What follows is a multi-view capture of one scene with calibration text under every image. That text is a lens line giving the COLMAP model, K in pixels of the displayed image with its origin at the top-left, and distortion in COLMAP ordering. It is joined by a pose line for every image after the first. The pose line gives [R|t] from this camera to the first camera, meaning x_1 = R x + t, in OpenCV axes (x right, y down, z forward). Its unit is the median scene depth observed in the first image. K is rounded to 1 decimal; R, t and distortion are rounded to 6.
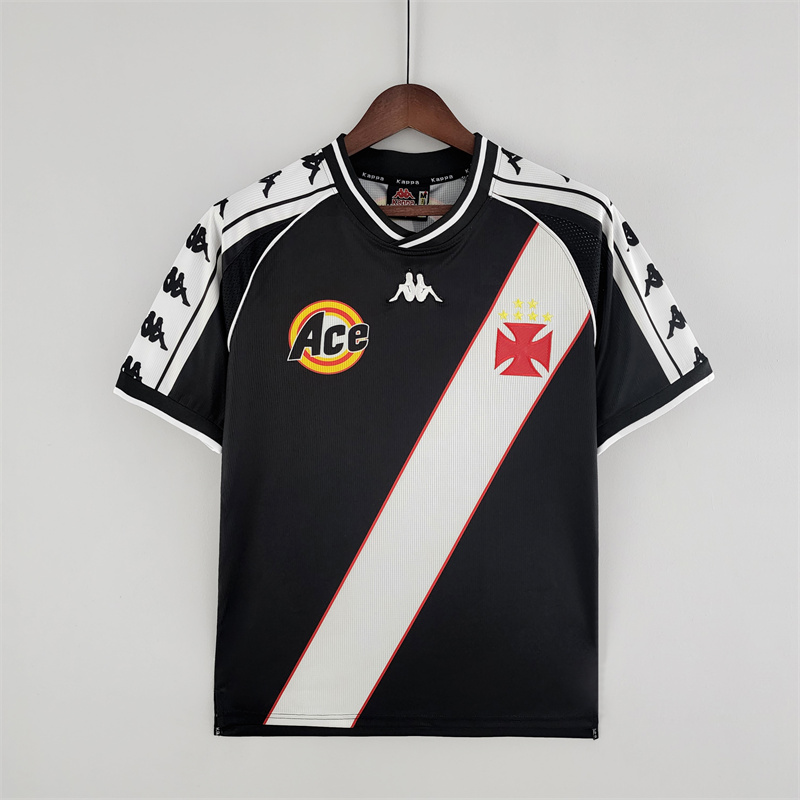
lens RADIAL K [[718.3, 0, 400.0], [0, 718.3, 400.0], [0, 0, 1]] dist [0.110961, -0.211752]
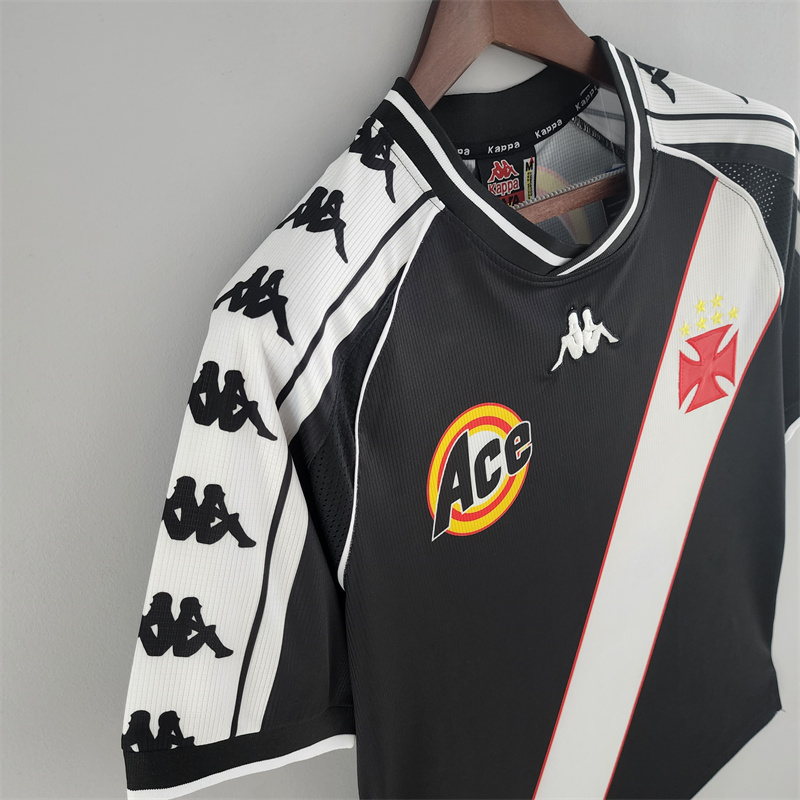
lens RADIAL K [[718.3, 0, 400.0], [0, 718.3, 400.0], [0, 0, 1]] dist [0.110961, -0.211752]
pose [[0.812894, -0.365733, 0.453259, -0.380555], [0.266136, 0.925500, 0.269483, -0.301924], [-0.518050, -0.098432, 0.849668, 0.574566]]
